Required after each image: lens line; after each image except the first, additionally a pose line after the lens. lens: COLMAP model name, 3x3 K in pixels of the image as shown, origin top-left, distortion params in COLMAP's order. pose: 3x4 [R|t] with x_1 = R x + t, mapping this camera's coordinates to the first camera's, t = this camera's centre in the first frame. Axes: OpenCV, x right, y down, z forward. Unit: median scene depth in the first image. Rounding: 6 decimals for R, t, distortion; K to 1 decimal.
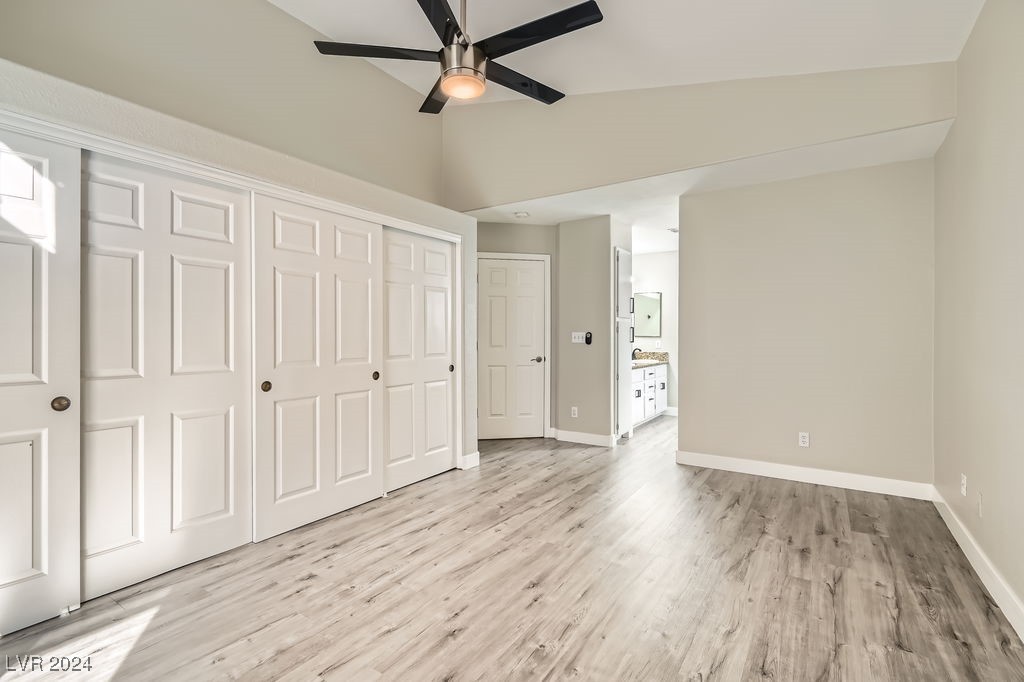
lens RADIAL K [[473.8, 0, 510.5], [0, 473.8, 338.5], [0, 0, 1]] dist [0.004664, -0.004397]
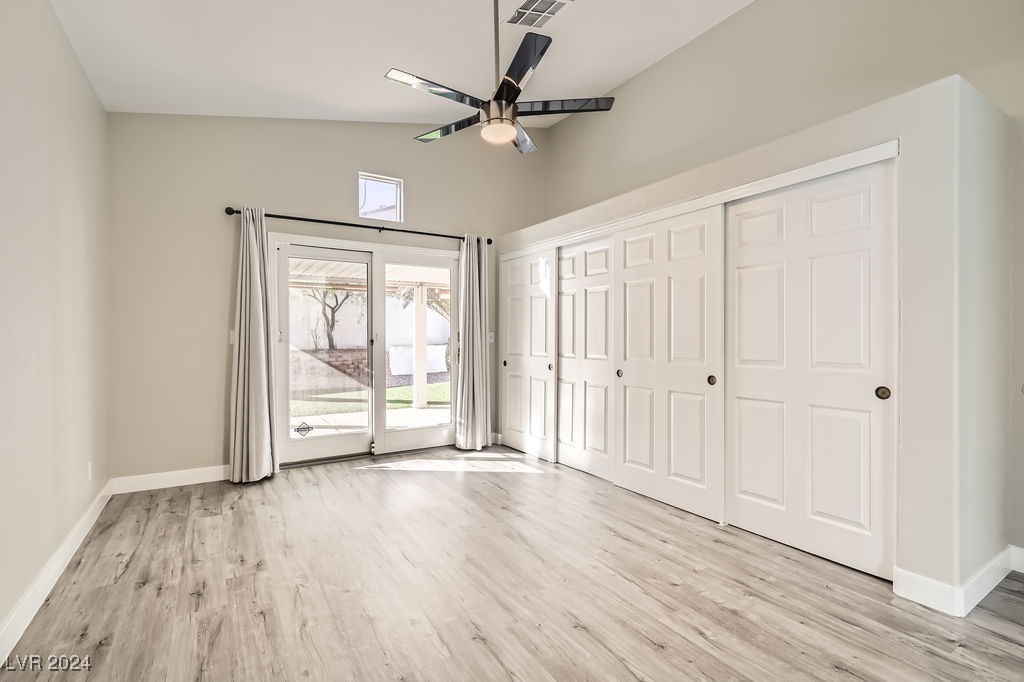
lens RADIAL K [[473.8, 0, 503.8], [0, 473.8, 342.4], [0, 0, 1]] dist [0.004664, -0.004397]
pose [[-0.424802, 0.010663, -0.905224, 0.770499], [-0.002290, 0.999915, 0.012853, -0.001992], [0.905284, 0.007533, -0.424741, 1.170288]]
